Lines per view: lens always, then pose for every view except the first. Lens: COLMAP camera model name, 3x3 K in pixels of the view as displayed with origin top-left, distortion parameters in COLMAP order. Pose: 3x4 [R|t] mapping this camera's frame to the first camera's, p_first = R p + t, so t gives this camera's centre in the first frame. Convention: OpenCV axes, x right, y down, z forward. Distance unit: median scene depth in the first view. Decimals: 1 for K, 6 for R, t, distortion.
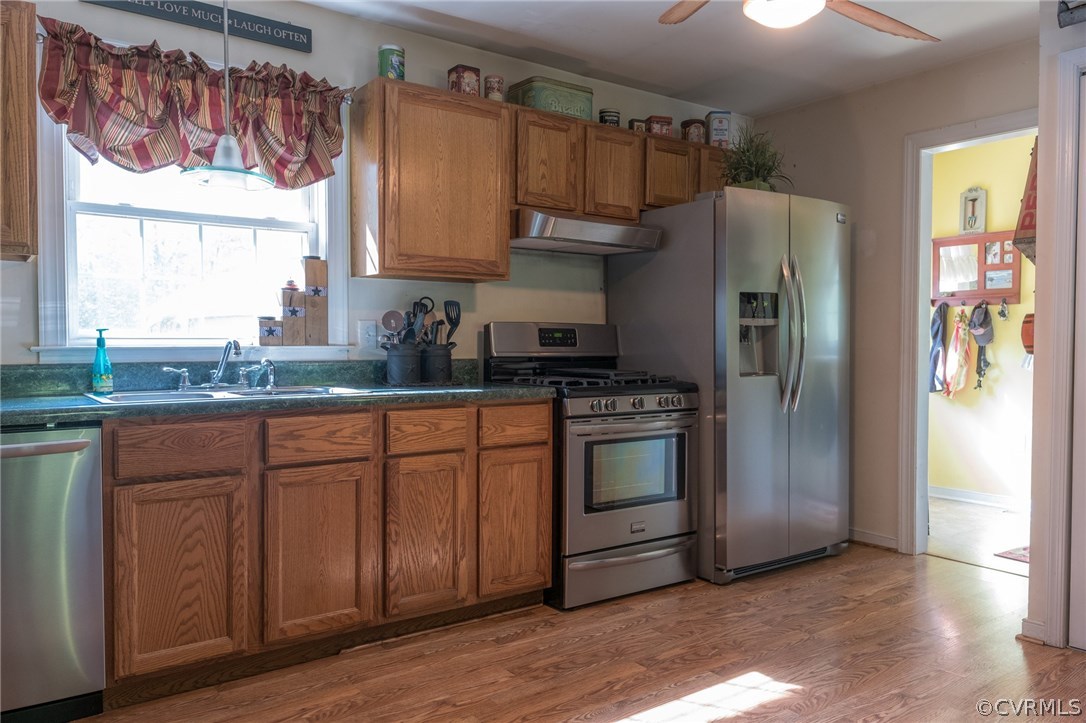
lens RADIAL K [[790.4, 0, 543.0], [0, 790.4, 361.5], [0, 0, 1]] dist [0.049808, -0.050024]
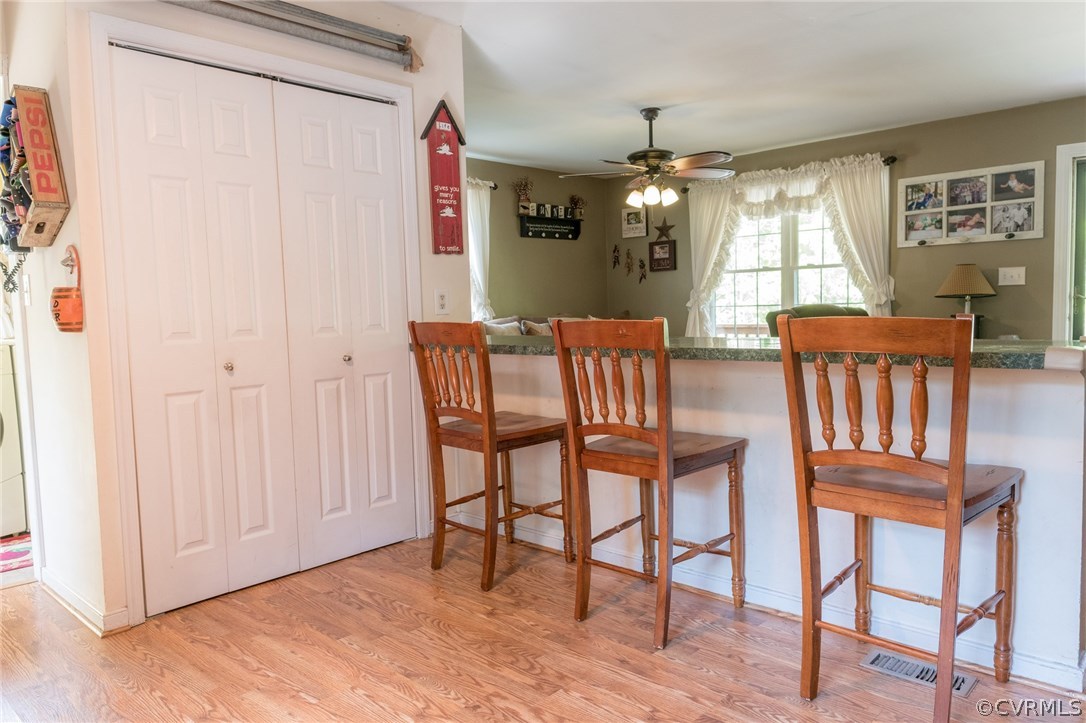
lens RADIAL K [[757.0, 0, 545.4], [0, 757.0, 366.4], [0, 0, 1]] dist [0.042122, -0.042504]
pose [[-0.191758, -0.073926, 0.978654, -0.375223], [0.053171, 0.994912, 0.085573, -0.017472], [-0.980001, 0.068446, -0.186852, 0.673439]]
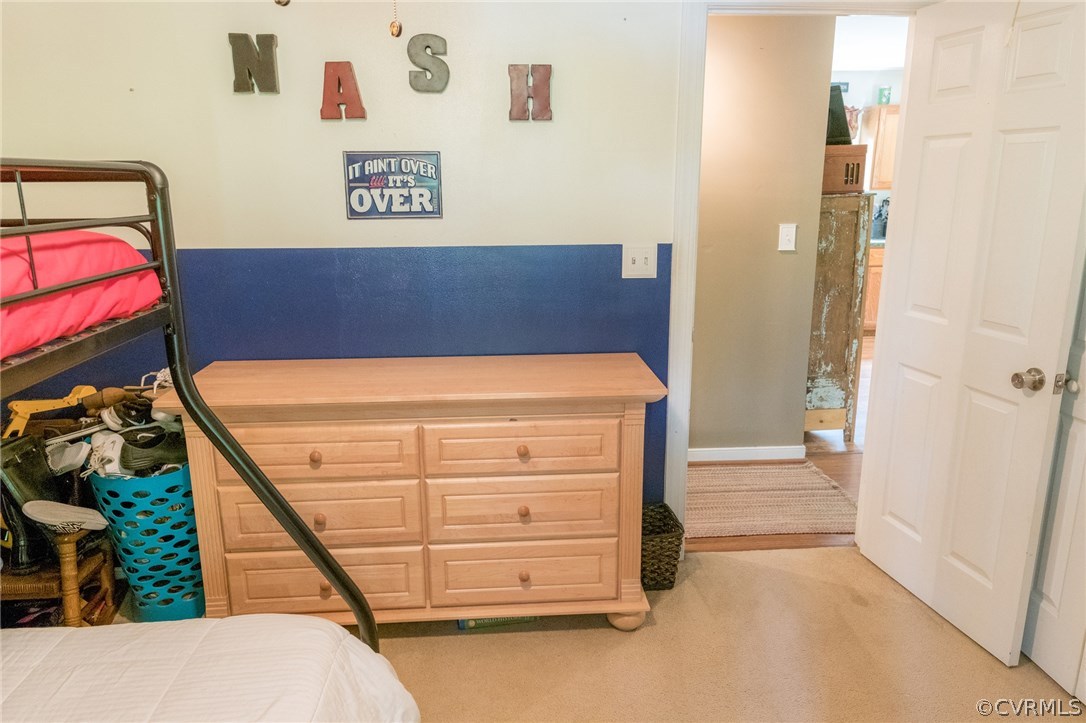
lens RADIAL K [[757.0, 0, 545.4], [0, 757.0, 366.4], [0, 0, 1]] dist [0.042122, -0.042504]
pose [[0.851887, 0.120785, -0.509607, 0.225055], [-0.008729, 0.976182, 0.216778, -0.093009], [0.523653, -0.180223, 0.832651, -1.729086]]
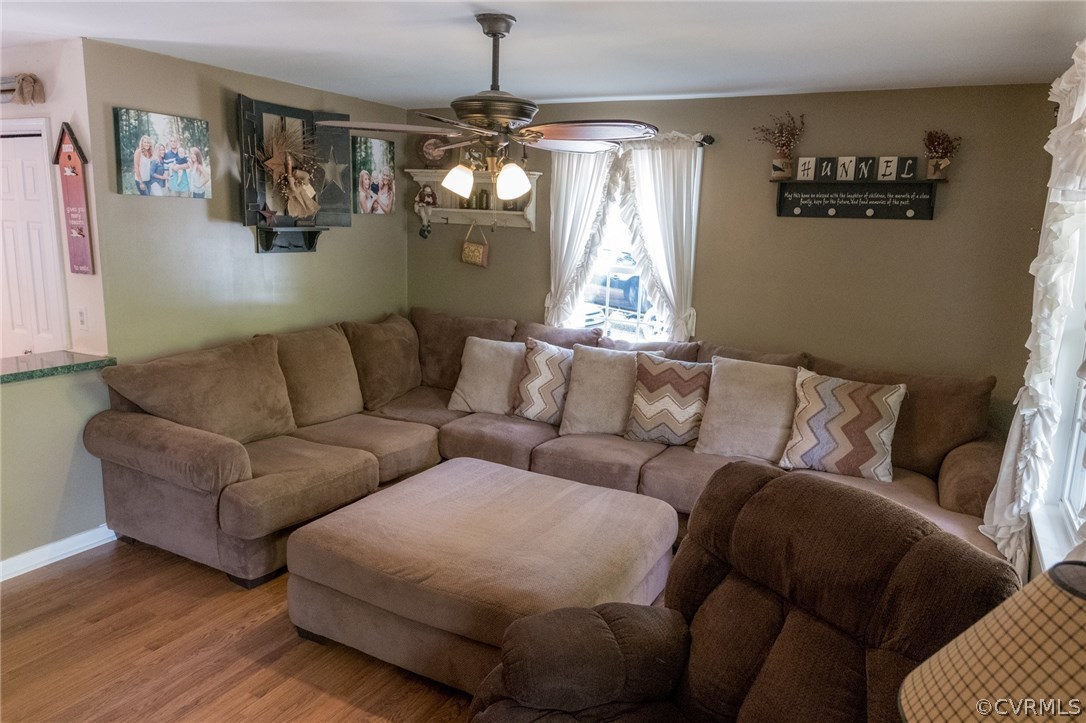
lens RADIAL K [[757.0, 0, 545.4], [0, 757.0, 366.4], [0, 0, 1]] dist [0.042122, -0.042504]
pose [[0.894999, -0.057955, 0.442287, 1.103285], [-0.023140, 0.984157, 0.175785, -0.205632], [-0.445468, -0.167562, 0.879478, -1.038114]]
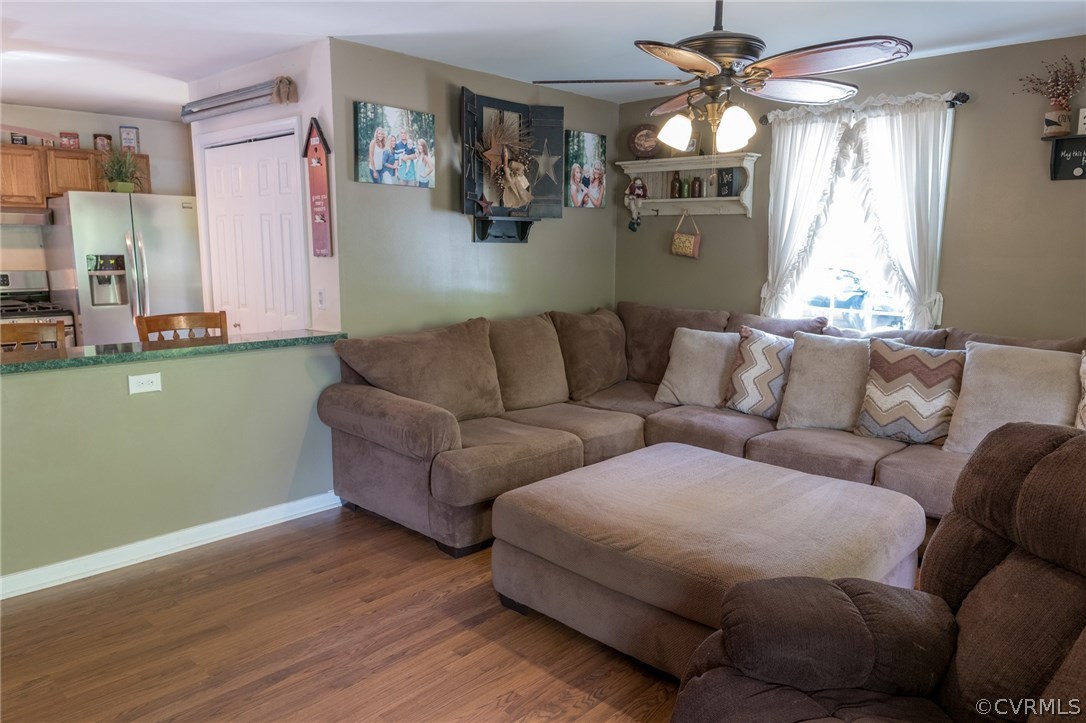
lens RADIAL K [[757.0, 0, 545.4], [0, 757.0, 366.4], [0, 0, 1]] dist [0.042122, -0.042504]
pose [[0.980651, -0.023872, 0.194305, 1.108925], [-0.002880, 0.990670, 0.136249, -0.098614], [-0.195745, -0.134172, 0.971433, -0.987613]]
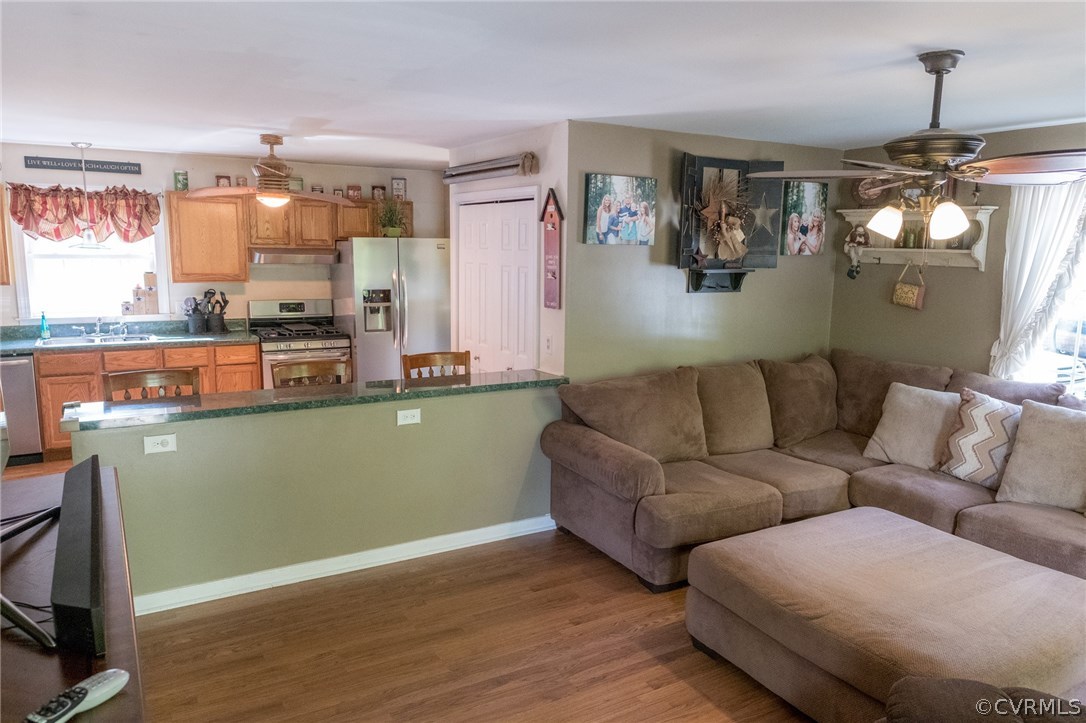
lens RADIAL K [[757.0, 0, 545.4], [0, 757.0, 366.4], [0, 0, 1]] dist [0.042122, -0.042504]
pose [[0.996034, 0.028534, -0.084271, 1.107294], [-0.016811, 0.990473, 0.136678, -0.210762], [0.087368, -0.134719, 0.987025, -1.112949]]
